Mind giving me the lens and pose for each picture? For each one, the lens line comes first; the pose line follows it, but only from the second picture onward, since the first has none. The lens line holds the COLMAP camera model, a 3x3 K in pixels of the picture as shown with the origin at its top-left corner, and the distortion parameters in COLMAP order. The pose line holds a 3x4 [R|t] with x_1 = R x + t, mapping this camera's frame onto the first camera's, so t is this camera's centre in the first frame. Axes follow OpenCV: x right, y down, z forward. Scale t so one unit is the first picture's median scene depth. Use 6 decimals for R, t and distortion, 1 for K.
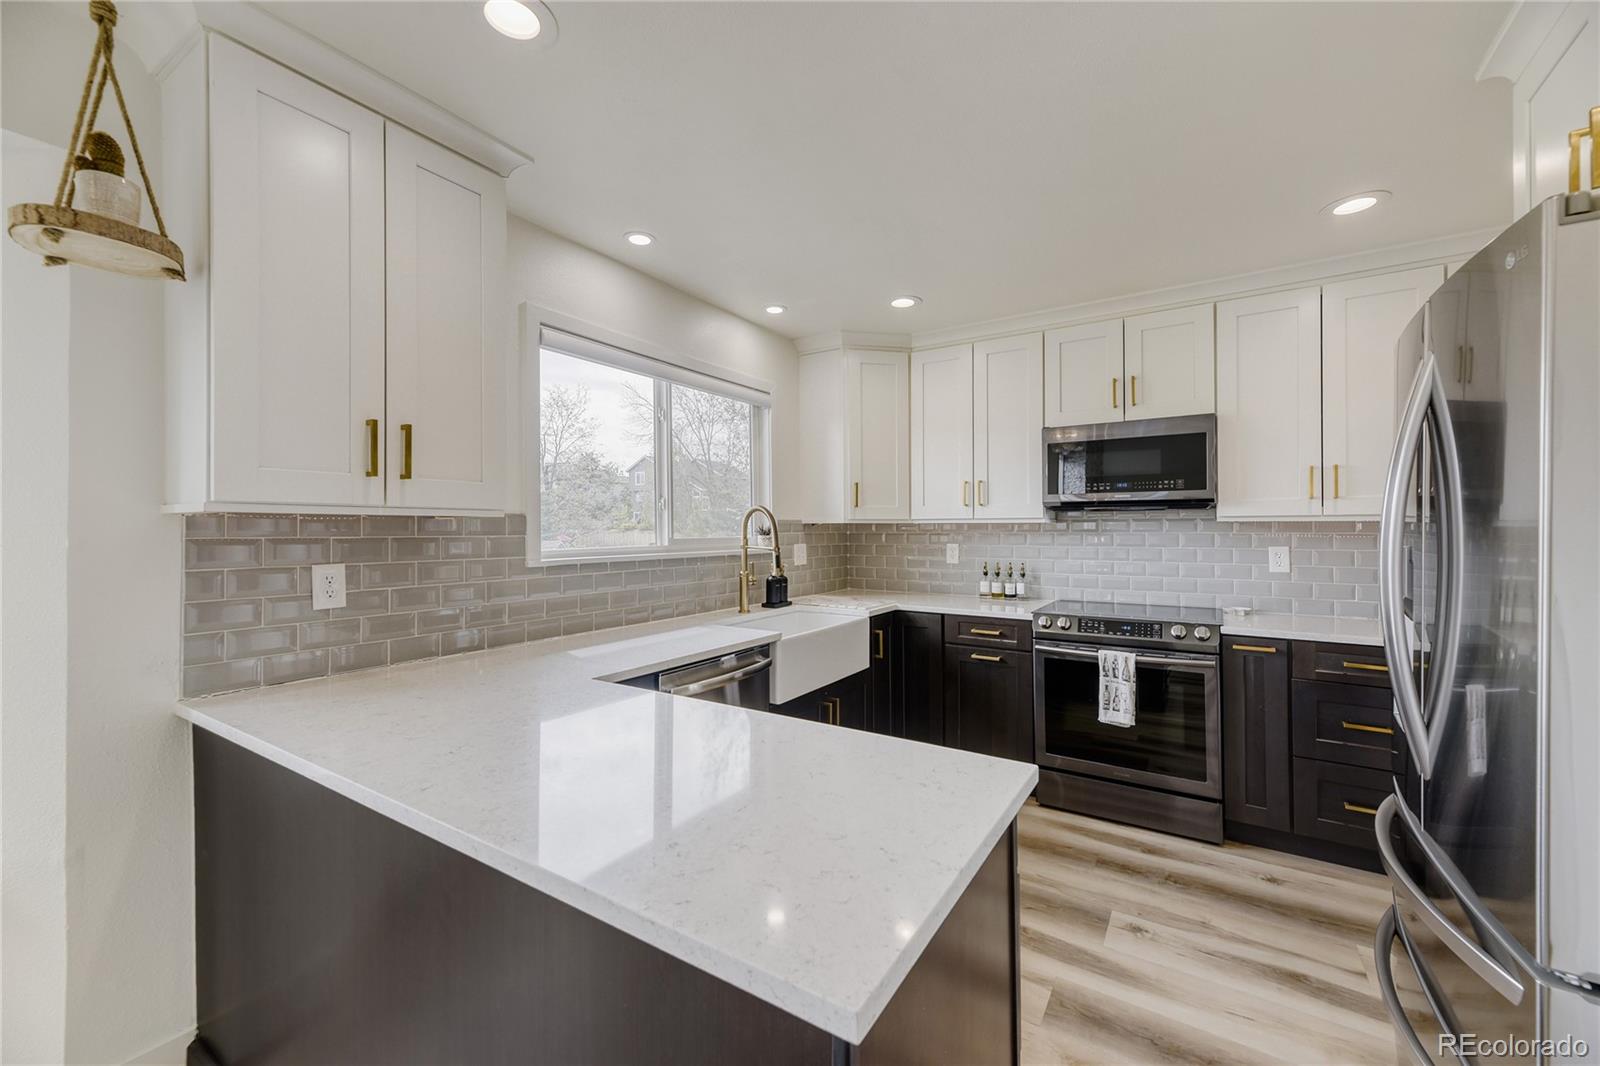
lens RADIAL K [[644.3, 0, 792.7], [0, 644.3, 532.0], [0, 0, 1]] dist [0.006292, -0.000360]
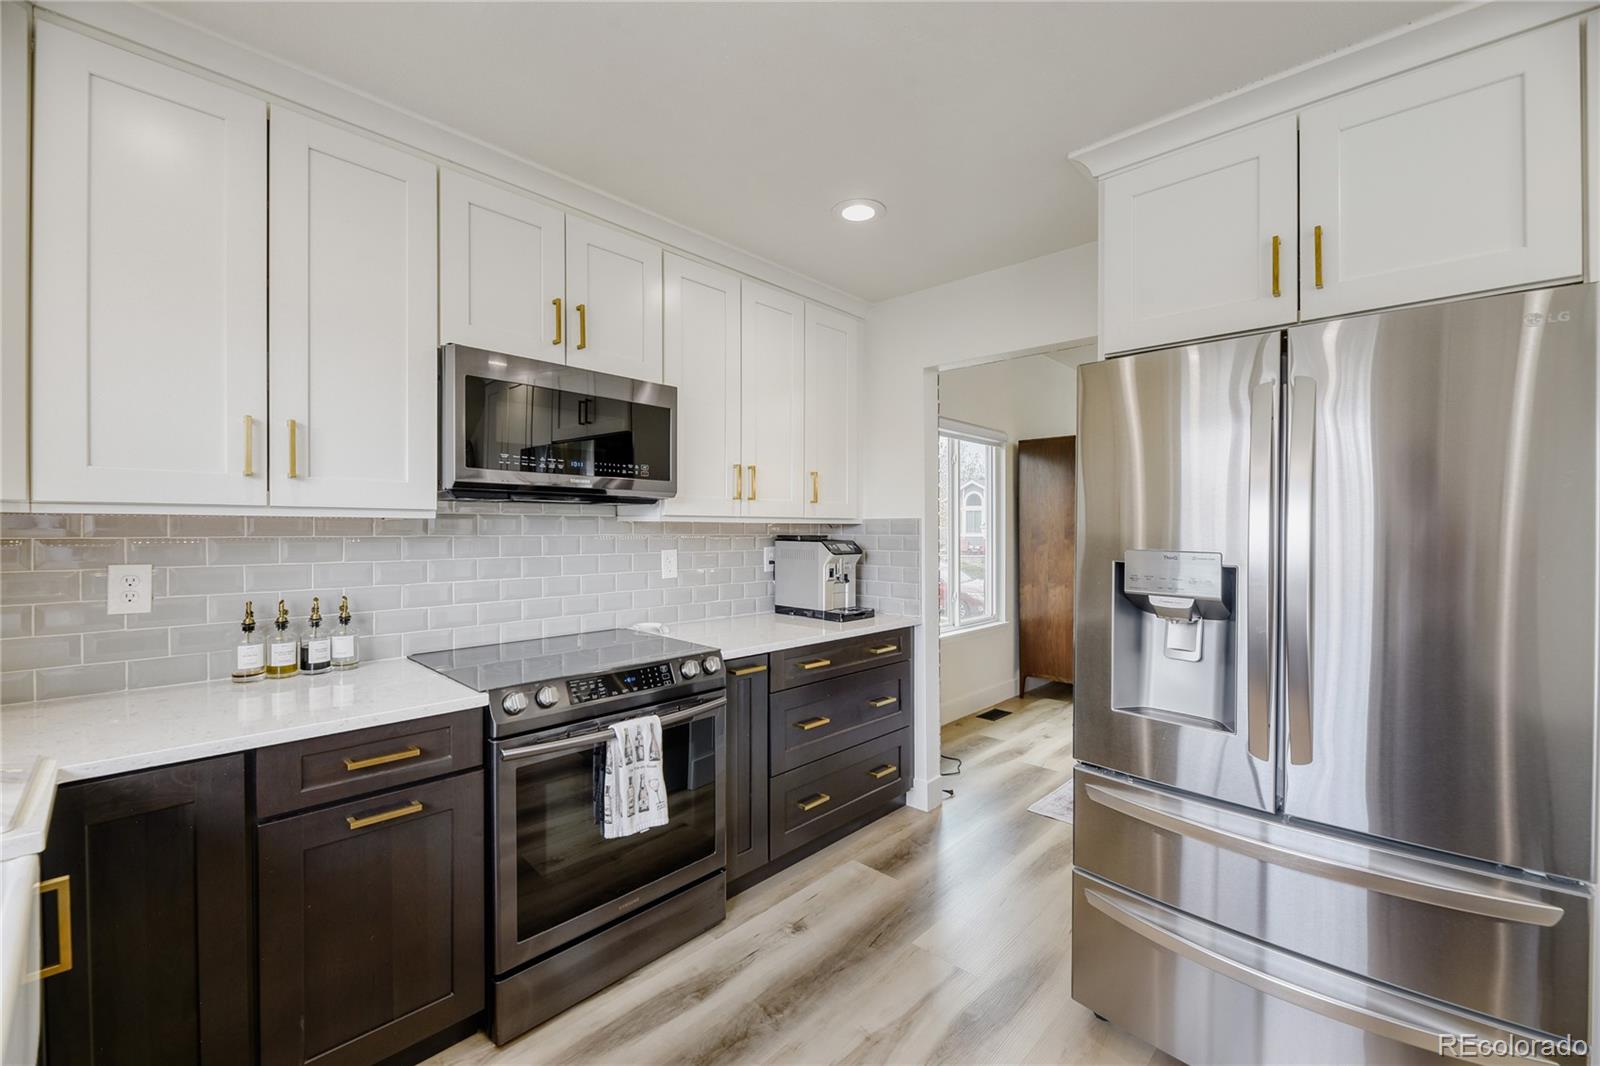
lens RADIAL K [[644.3, 0, 792.7], [0, 644.3, 532.0], [0, 0, 1]] dist [0.006292, -0.000360]
pose [[0.169590, -0.005515, 0.985499, -0.104848], [-0.004685, 0.999969, 0.006402, -0.008780], [-0.985504, -0.005702, 0.169558, 0.685642]]
